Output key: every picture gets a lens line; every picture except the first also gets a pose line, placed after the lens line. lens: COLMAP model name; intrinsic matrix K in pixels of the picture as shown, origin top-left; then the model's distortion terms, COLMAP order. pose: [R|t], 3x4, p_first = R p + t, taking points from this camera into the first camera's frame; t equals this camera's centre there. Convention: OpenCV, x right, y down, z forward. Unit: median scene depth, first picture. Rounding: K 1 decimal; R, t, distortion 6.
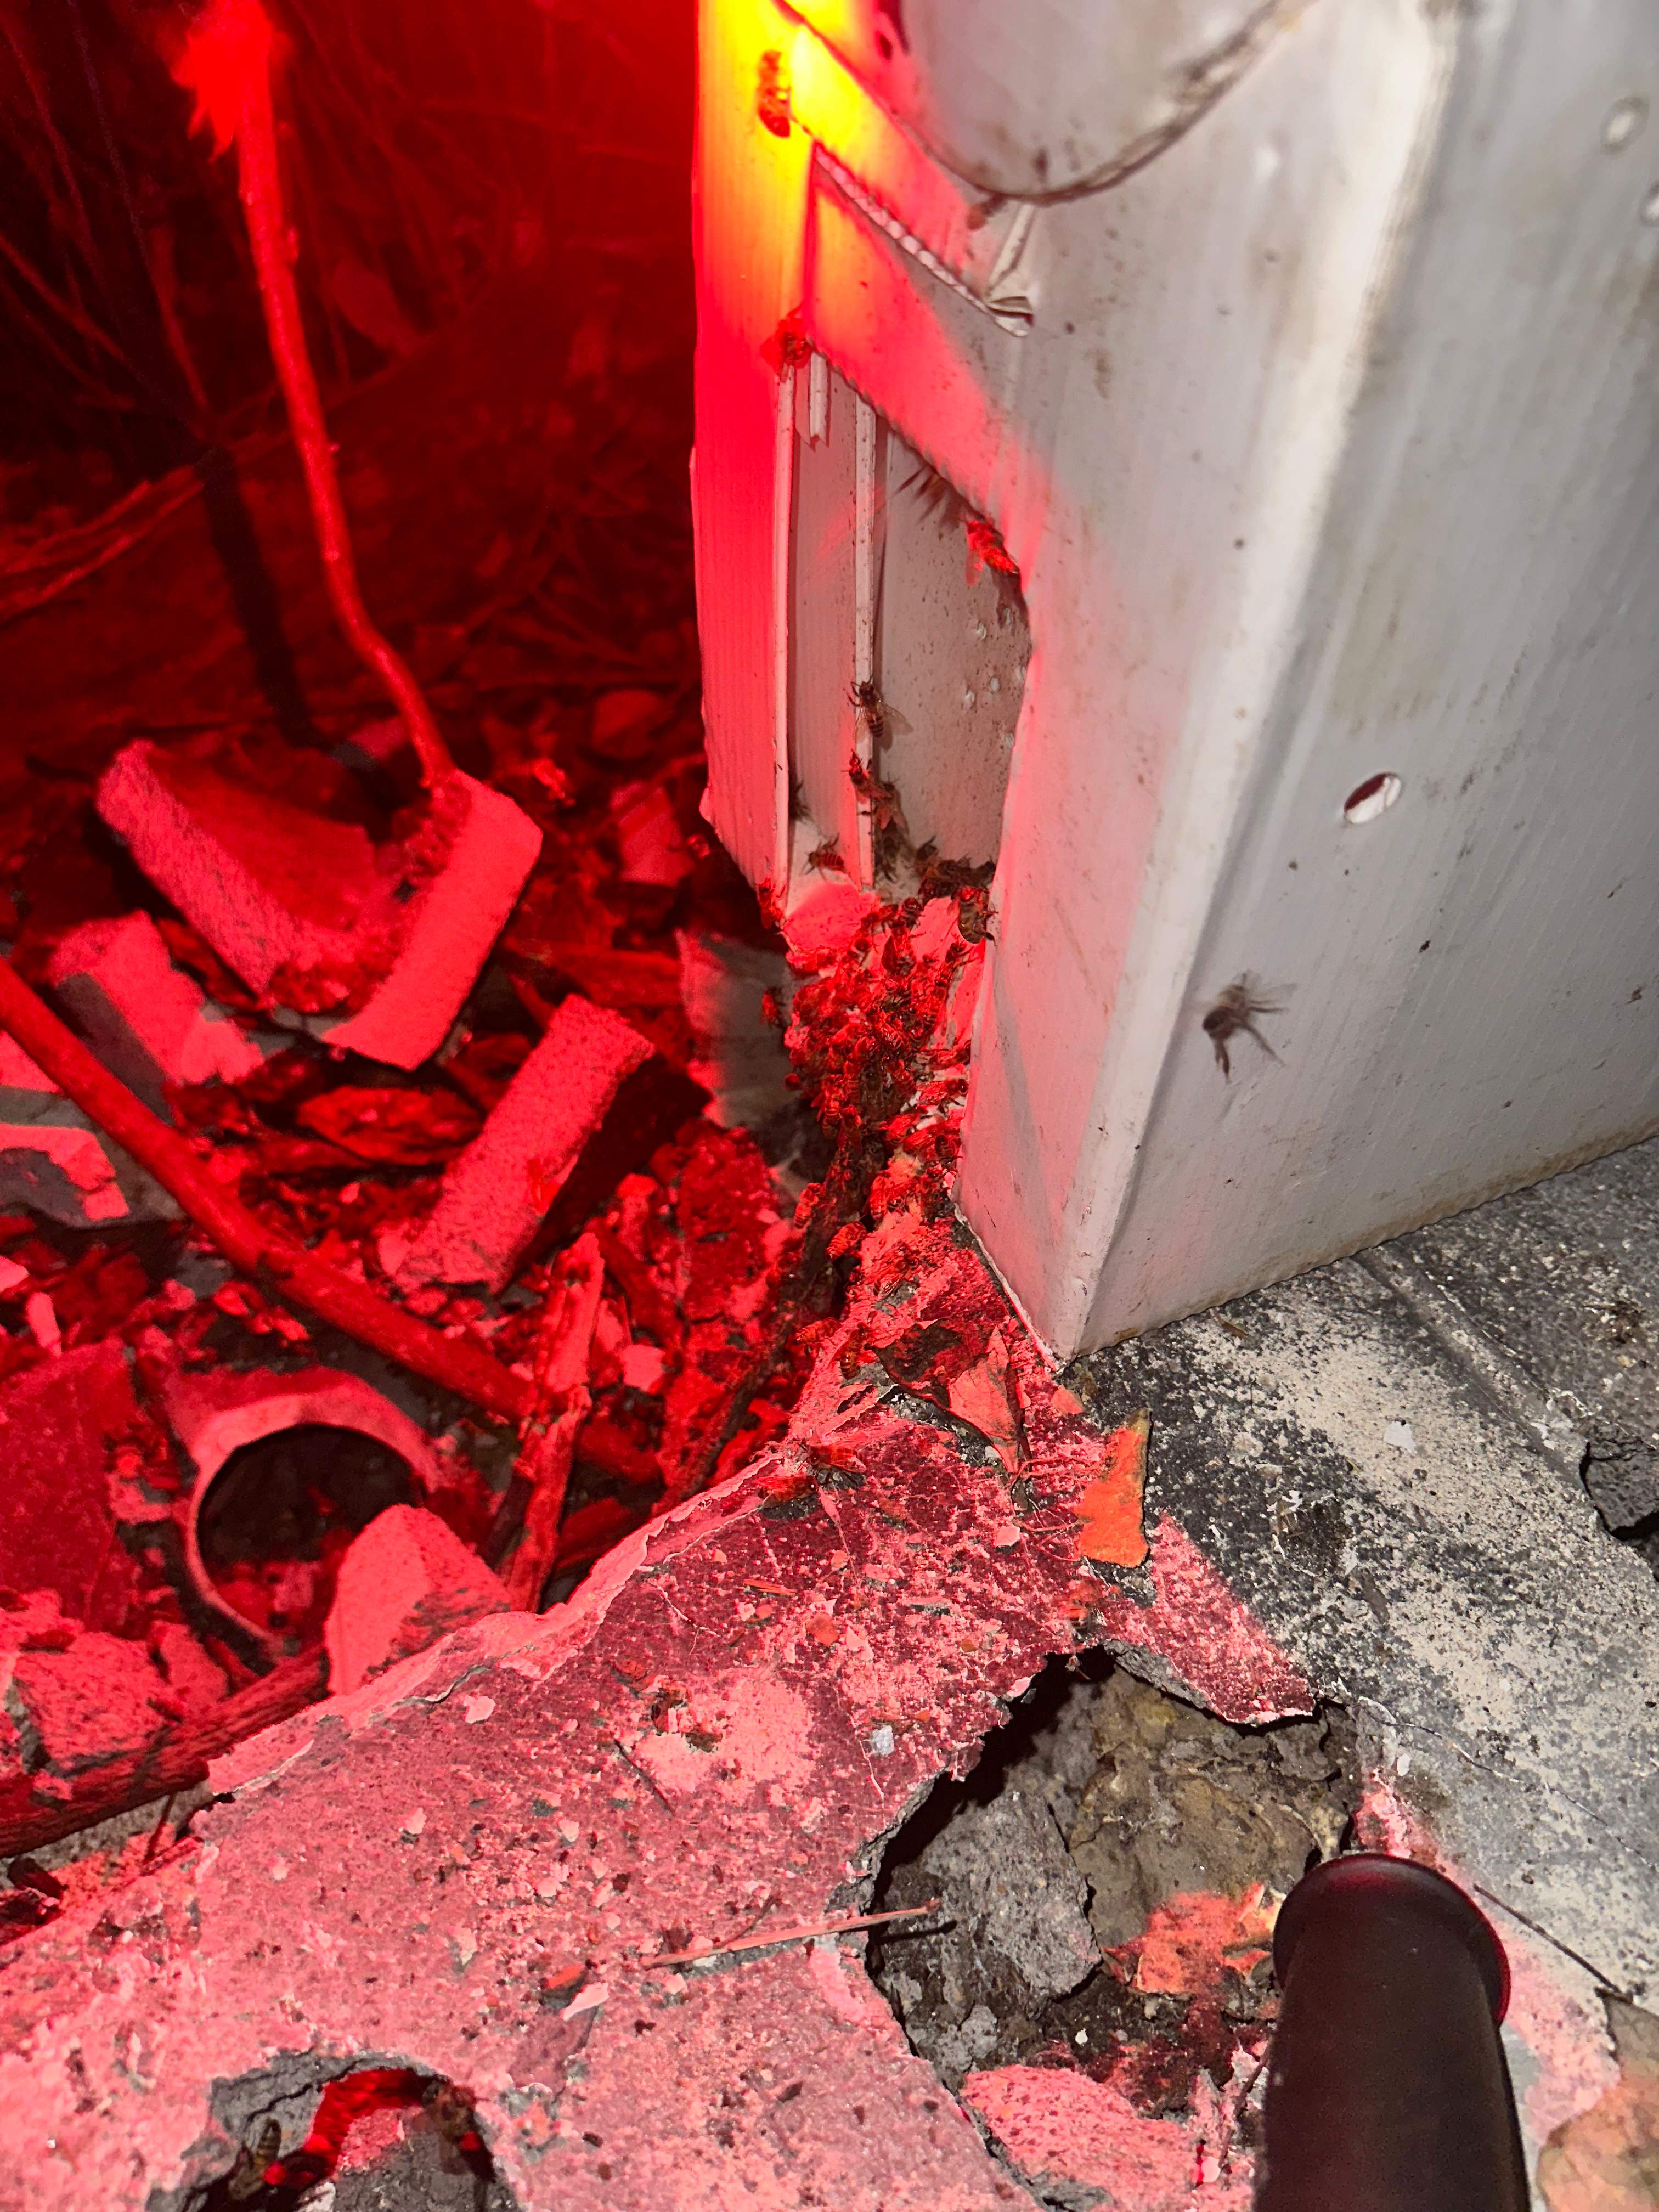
lens RADIAL K [[1573.9, 0, 834.0], [0, 1573.9, 1100.6], [0, 0, 1]] dist [0.122402, -0.252409]
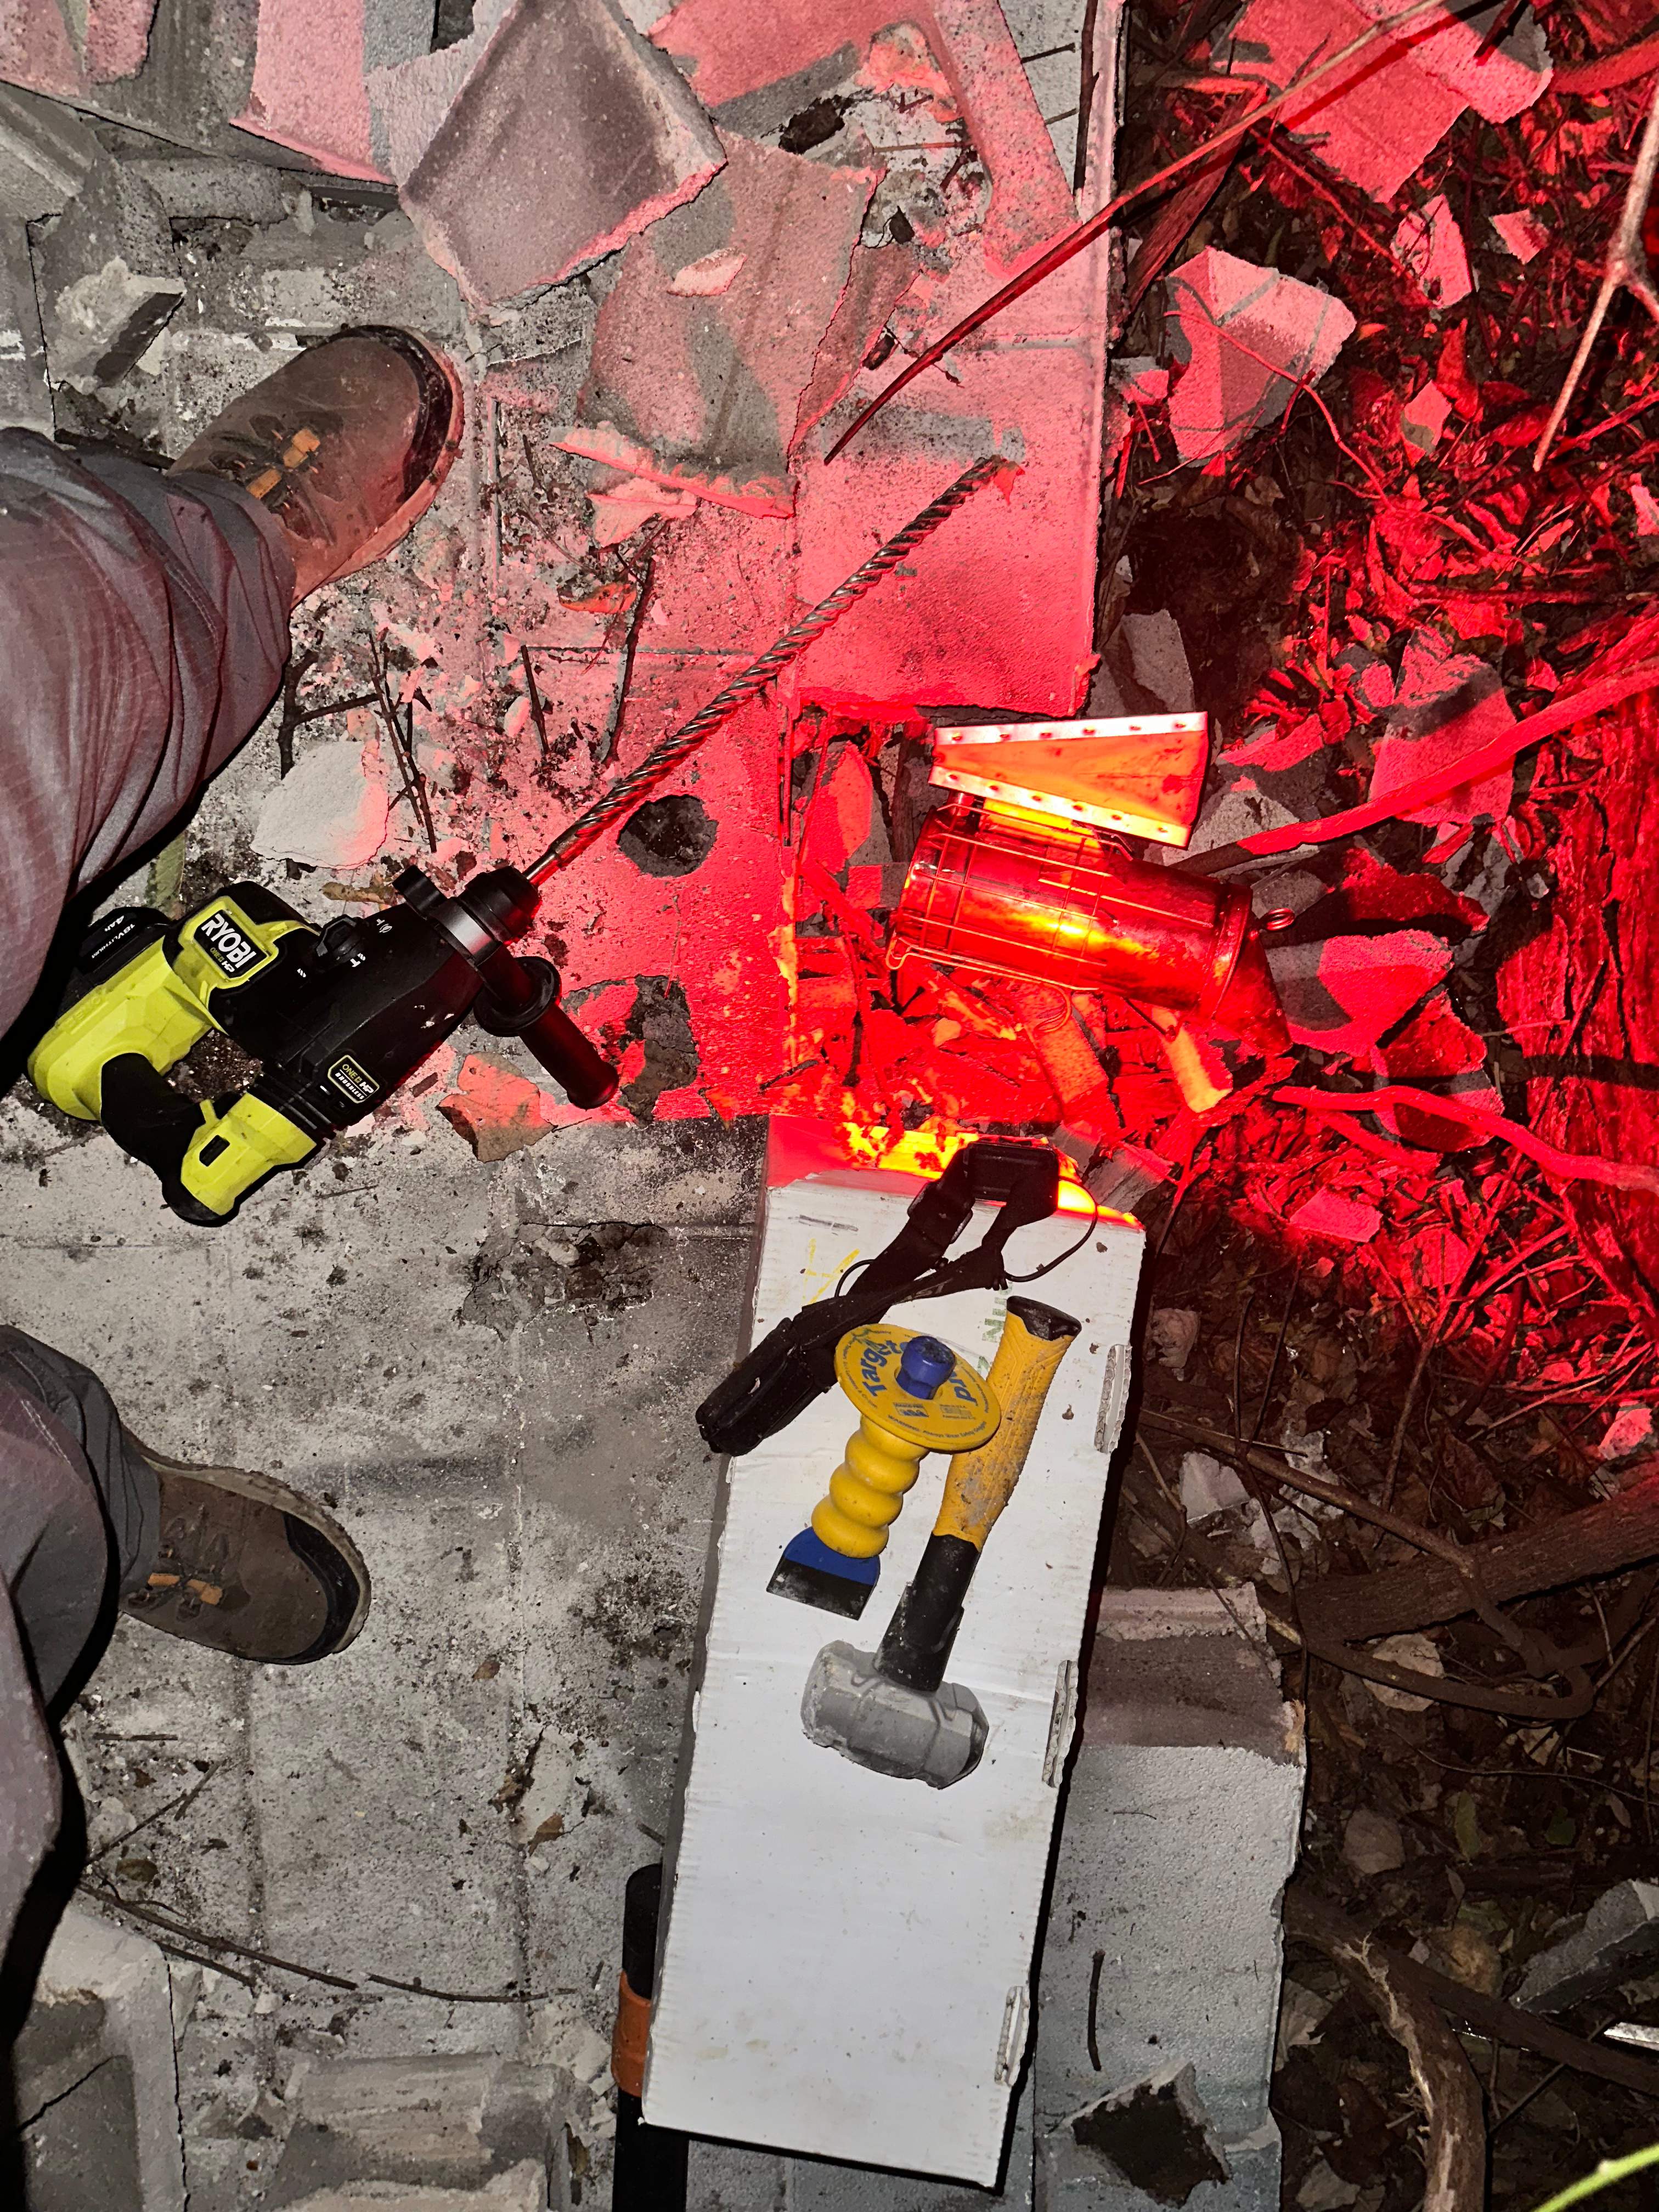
lens RADIAL K [[1573.9, 0, 834.0], [0, 1573.9, 1100.6], [0, 0, 1]] dist [0.122402, -0.252409]
pose [[-0.524834, 0.847590, 0.078369, -0.121001], [-0.695941, -0.480291, 0.533841, -0.977847], [0.490118, 0.225638, 0.841946, -0.991030]]
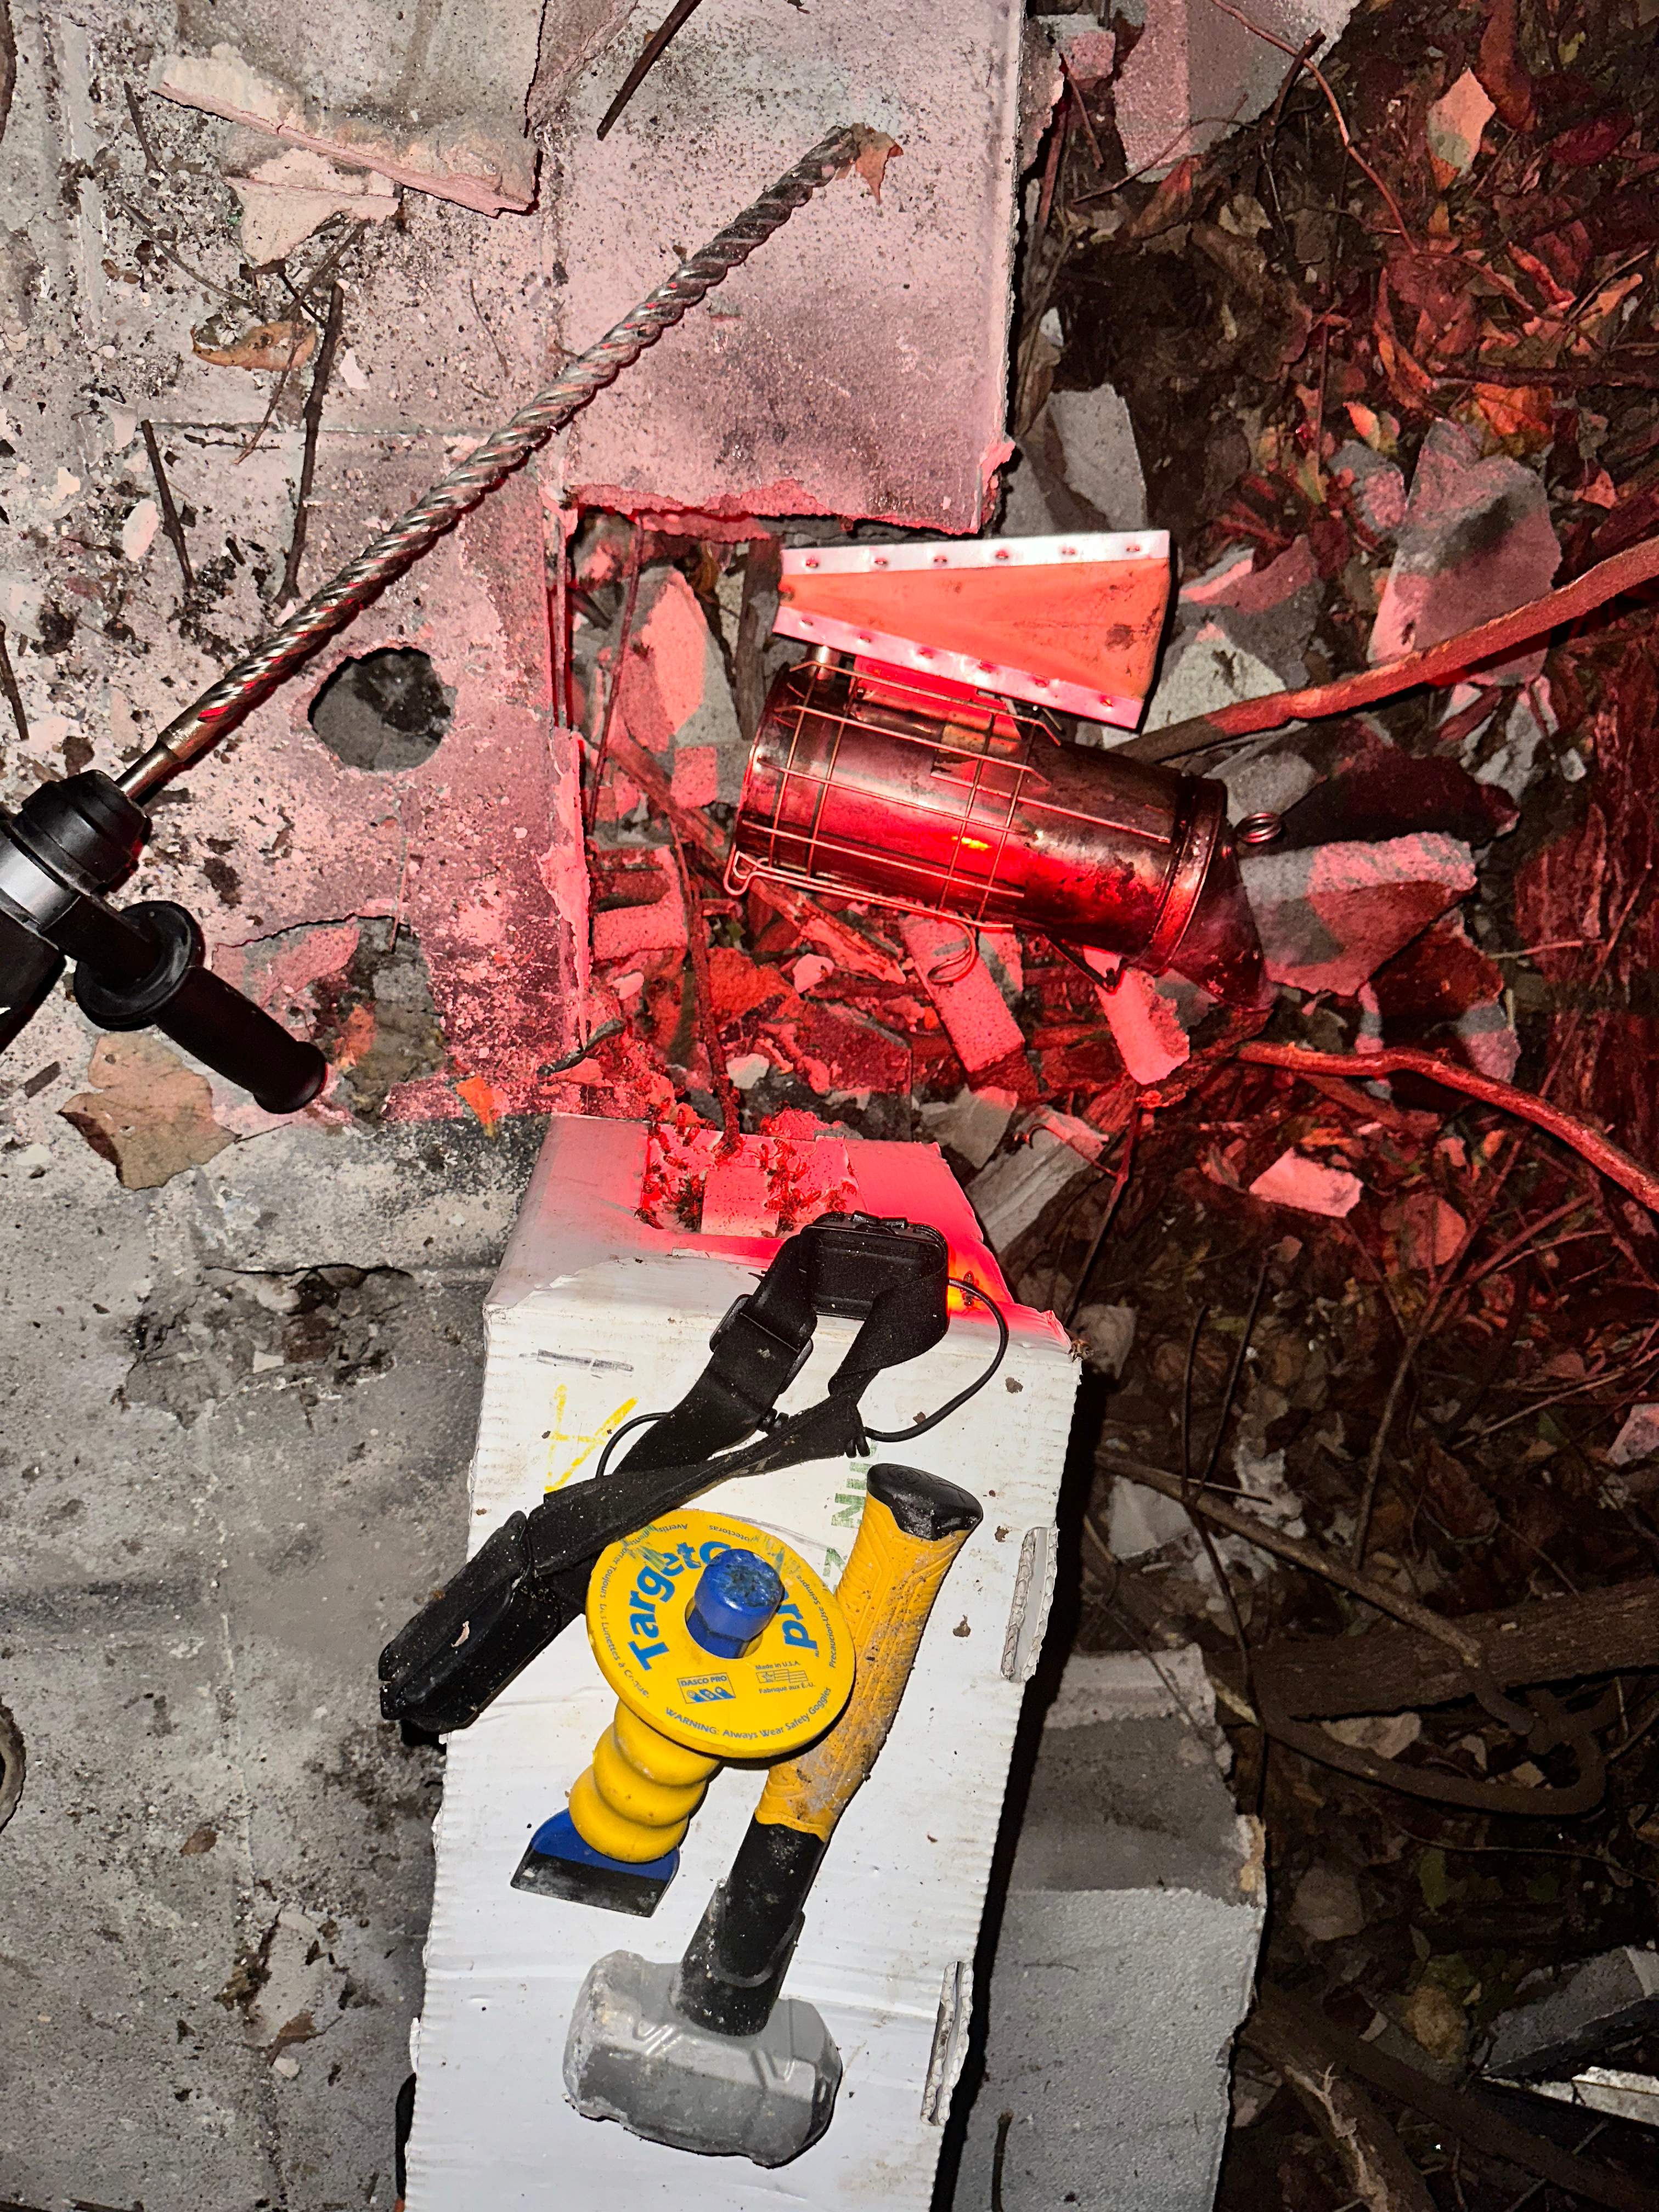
lens RADIAL K [[1603.8, 0, 835.0], [0, 1603.8, 1109.4], [0, 0, 1]] dist [0.010831, -0.022898]
pose [[-0.523001, 0.840465, 0.141732, -0.242104], [-0.725509, -0.526256, 0.443499, -0.686989], [0.447333, 0.129122, 0.884997, -0.509943]]
